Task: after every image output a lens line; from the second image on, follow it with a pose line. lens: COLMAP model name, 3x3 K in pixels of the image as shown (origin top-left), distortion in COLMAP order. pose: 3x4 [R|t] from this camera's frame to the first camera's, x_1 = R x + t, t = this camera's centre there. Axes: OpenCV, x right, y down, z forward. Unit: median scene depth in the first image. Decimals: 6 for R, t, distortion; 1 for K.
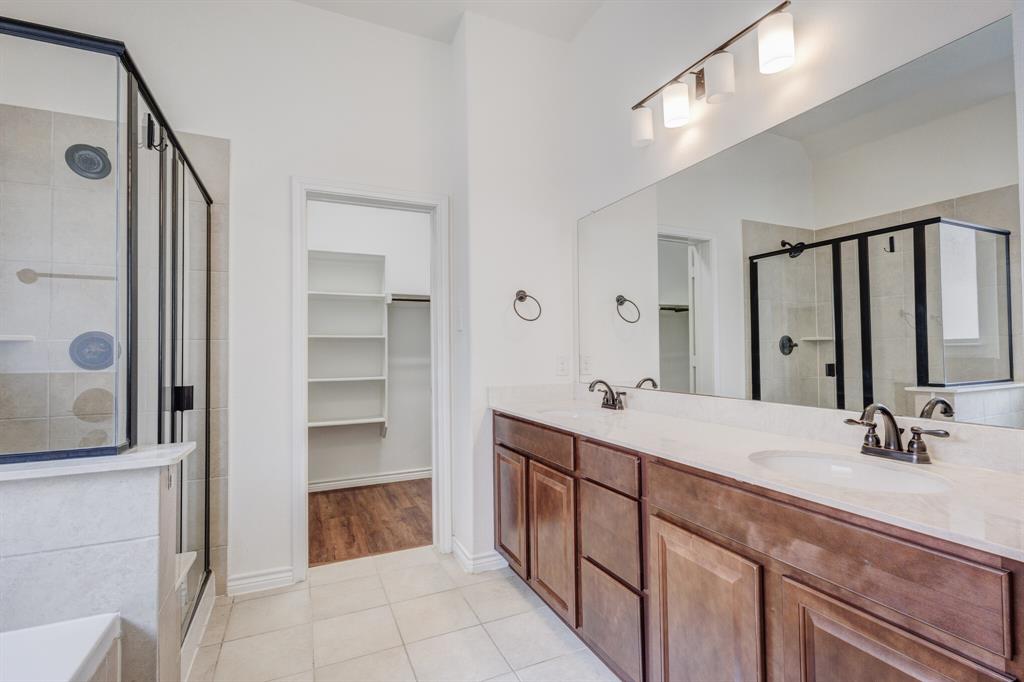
lens RADIAL K [[475.2, 0, 513.3], [0, 475.2, 343.2], [0, 0, 1]] dist [0.013163, -0.004195]
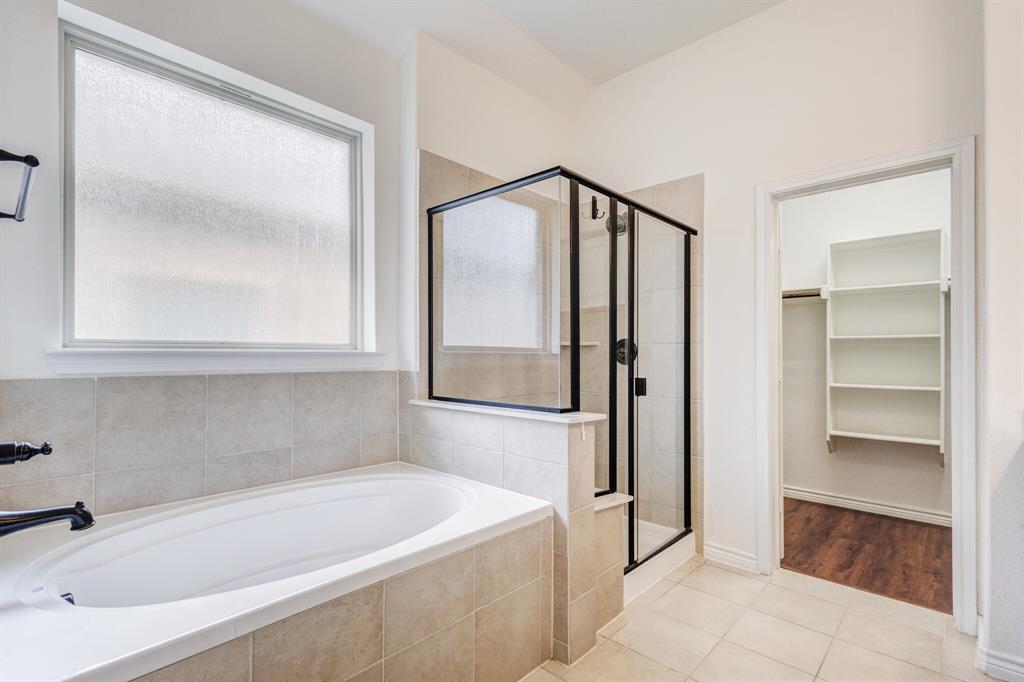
lens RADIAL K [[475.2, 0, 504.8], [0, 475.2, 361.5], [0, 0, 1]] dist [0.013163, -0.004195]
pose [[0.362818, 0.020530, -0.931634, 0.292372], [0.009164, 0.999630, 0.025597, 0.002820], [0.931815, -0.017824, 0.362496, 0.096591]]
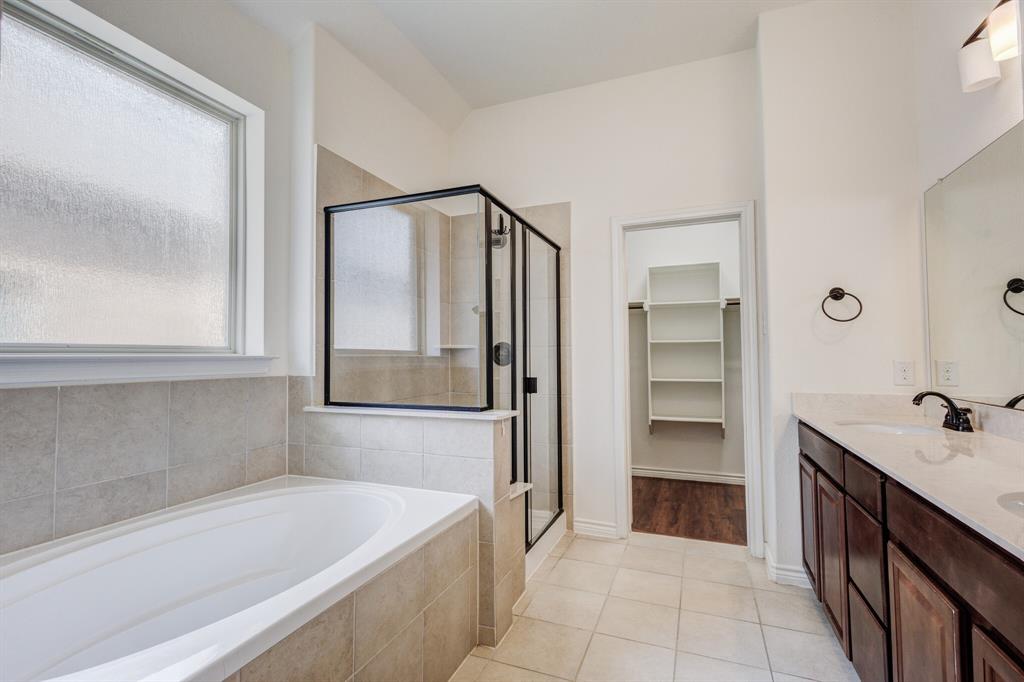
lens RADIAL K [[475.2, 0, 506.7], [0, 475.2, 347.3], [0, 0, 1]] dist [0.013163, -0.004195]
pose [[0.684078, -0.008513, -0.729359, 0.247742], [0.010483, 0.999943, -0.001839, -0.003252], [0.729334, -0.006388, 0.684128, -0.069409]]
